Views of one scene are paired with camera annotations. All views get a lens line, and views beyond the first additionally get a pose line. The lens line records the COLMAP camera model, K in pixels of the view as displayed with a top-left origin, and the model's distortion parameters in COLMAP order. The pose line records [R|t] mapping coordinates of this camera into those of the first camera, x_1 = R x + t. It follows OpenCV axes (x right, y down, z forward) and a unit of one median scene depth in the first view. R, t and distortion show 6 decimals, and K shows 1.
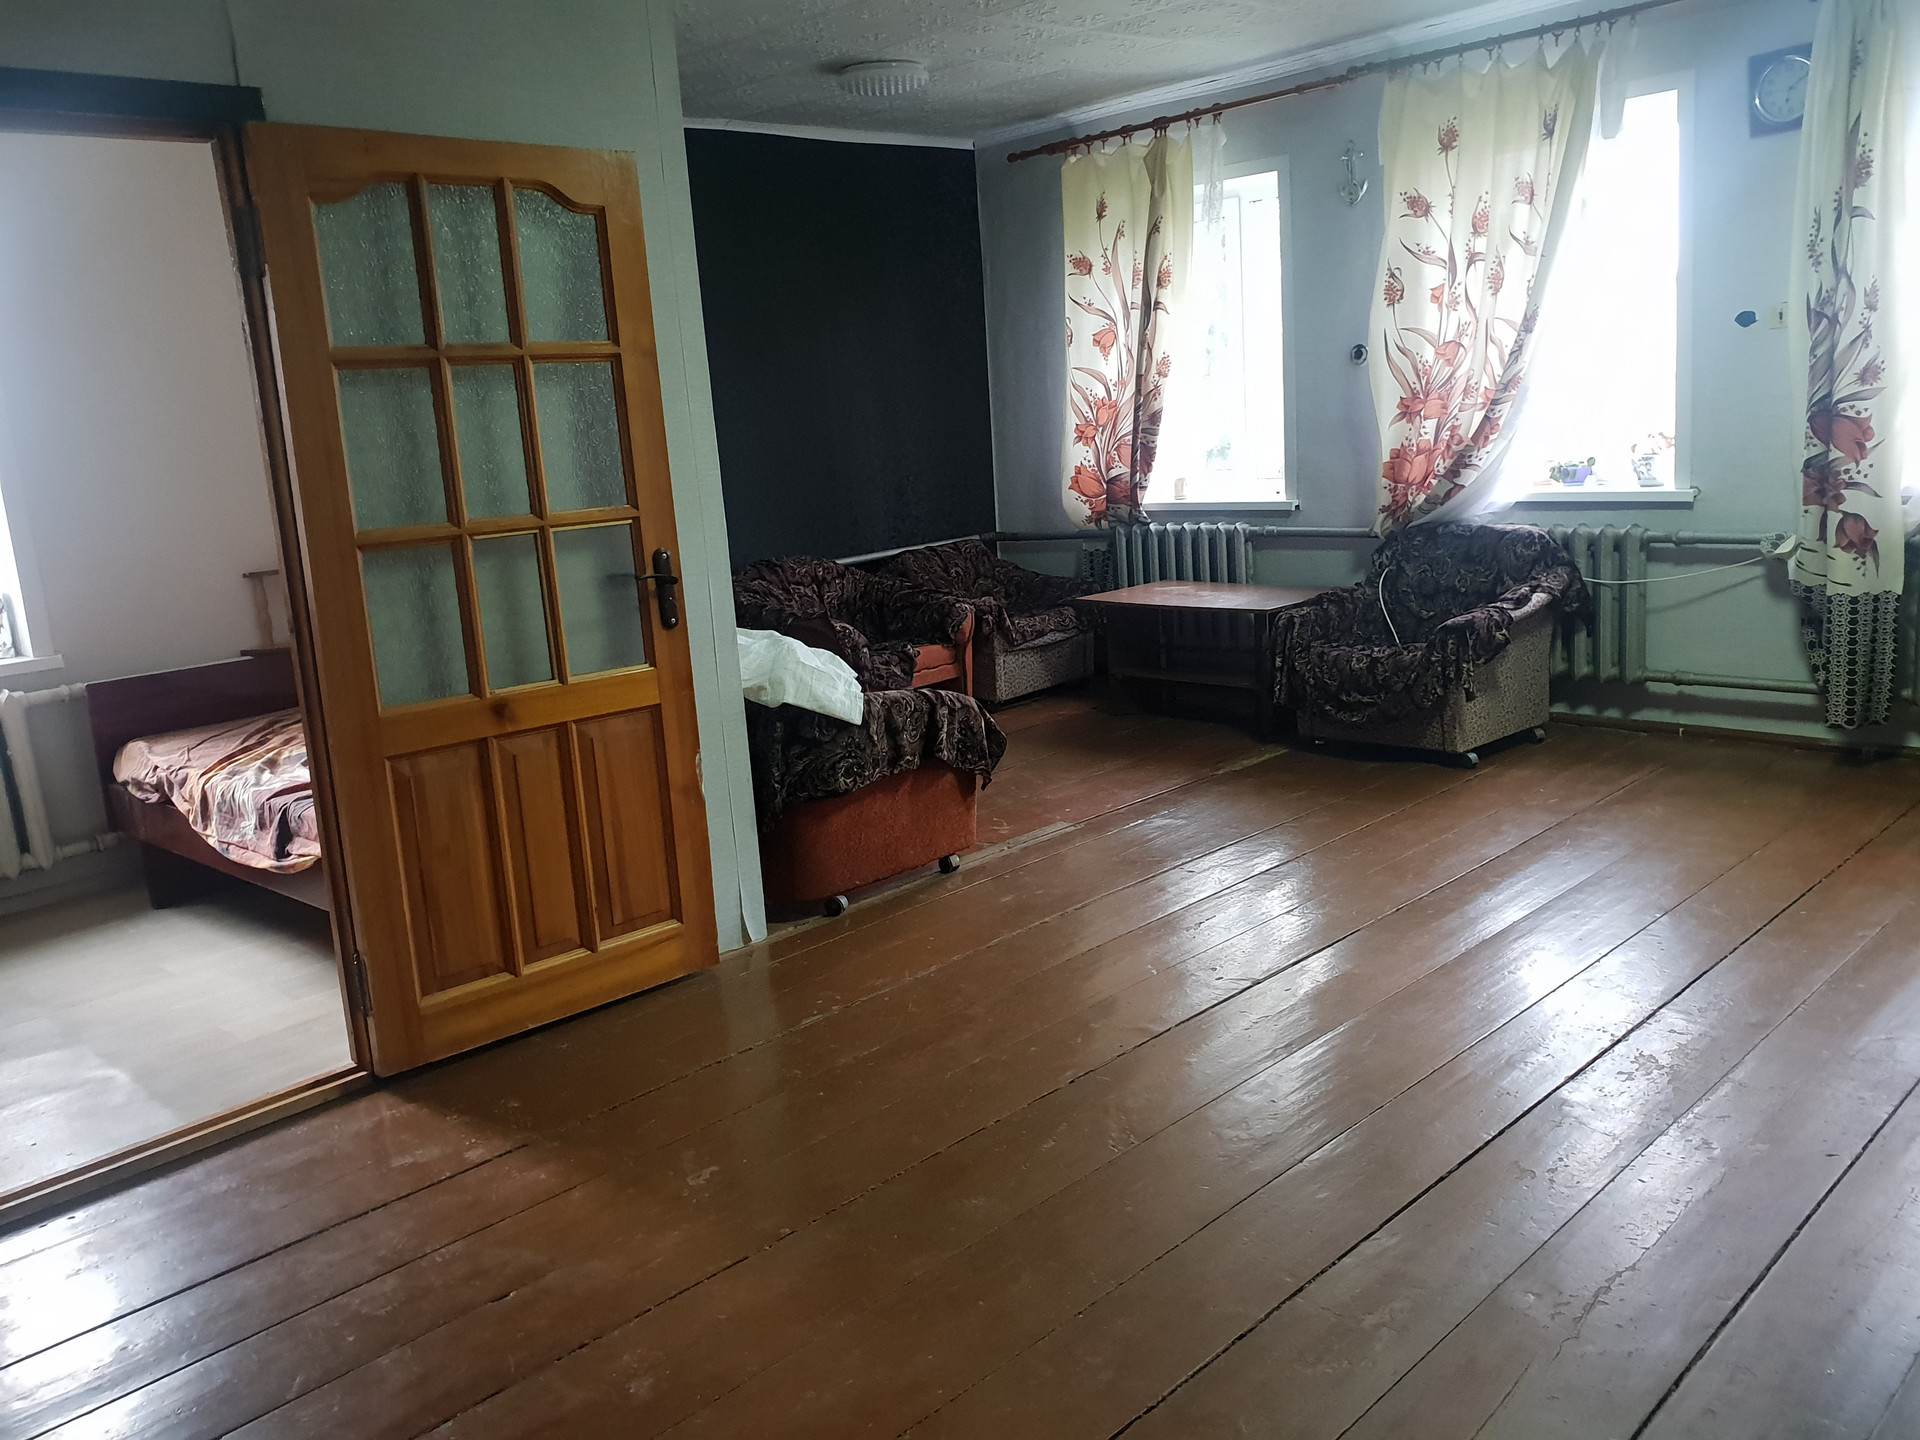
lens RADIAL K [[1603.7, 0, 957.4], [0, 1603.7, 718.0], [0, 0, 1]] dist [-0.005391, -0.013696]
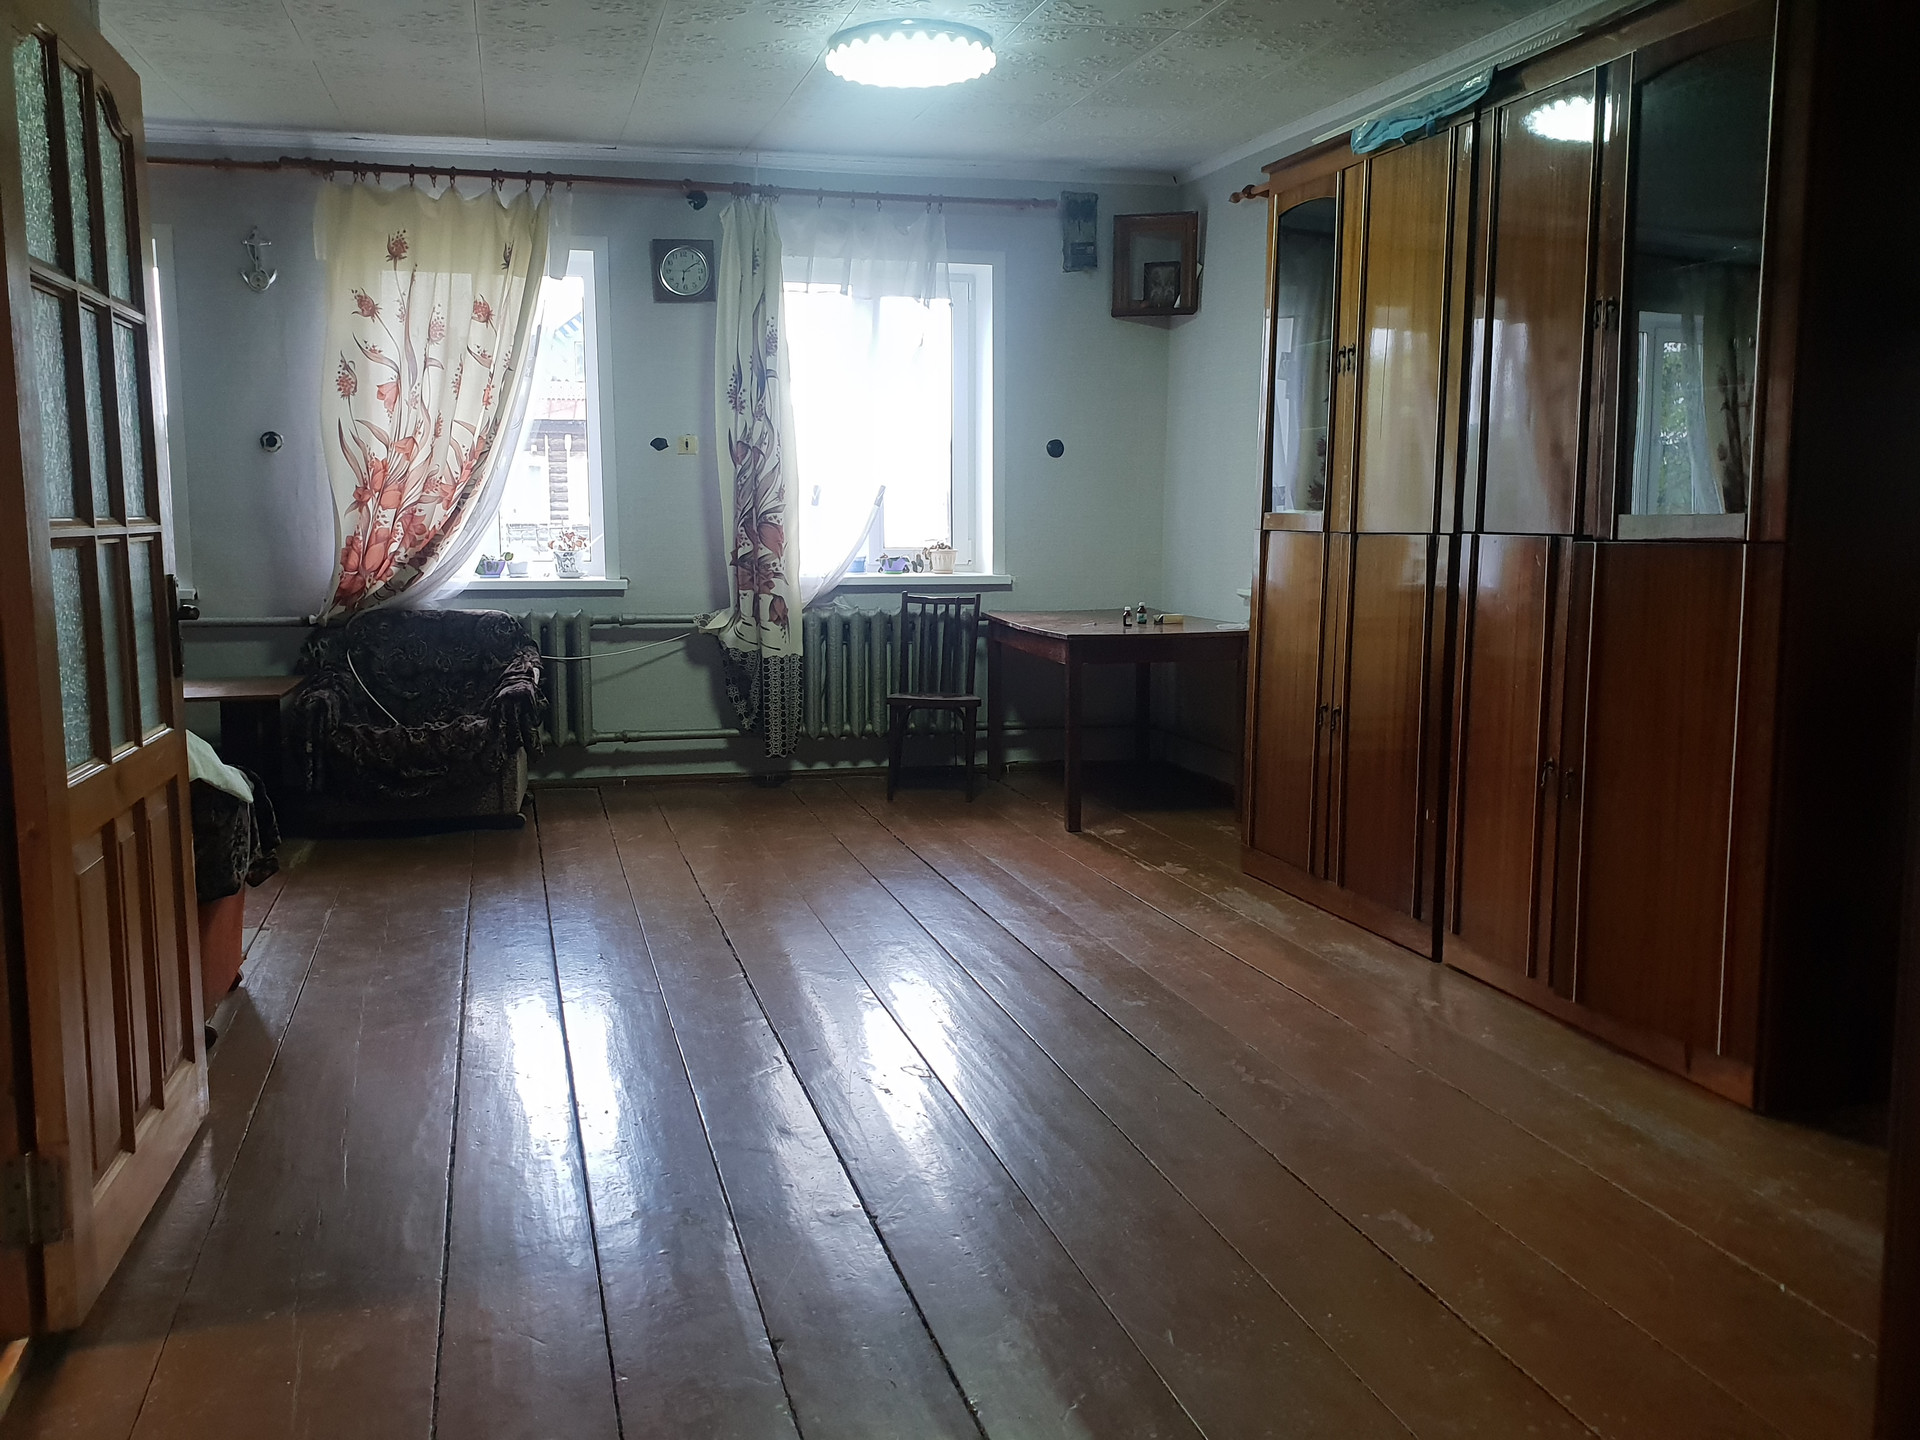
lens RADIAL K [[1603.7, 0, 963.3], [0, 1603.7, 715.2], [0, 0, 1]] dist [-0.005391, -0.013696]
pose [[0.472639, -0.039248, 0.880382, -0.475874], [0.127464, 0.991547, -0.024226, 0.020035], [-0.871989, 0.123667, 0.473647, 0.210090]]
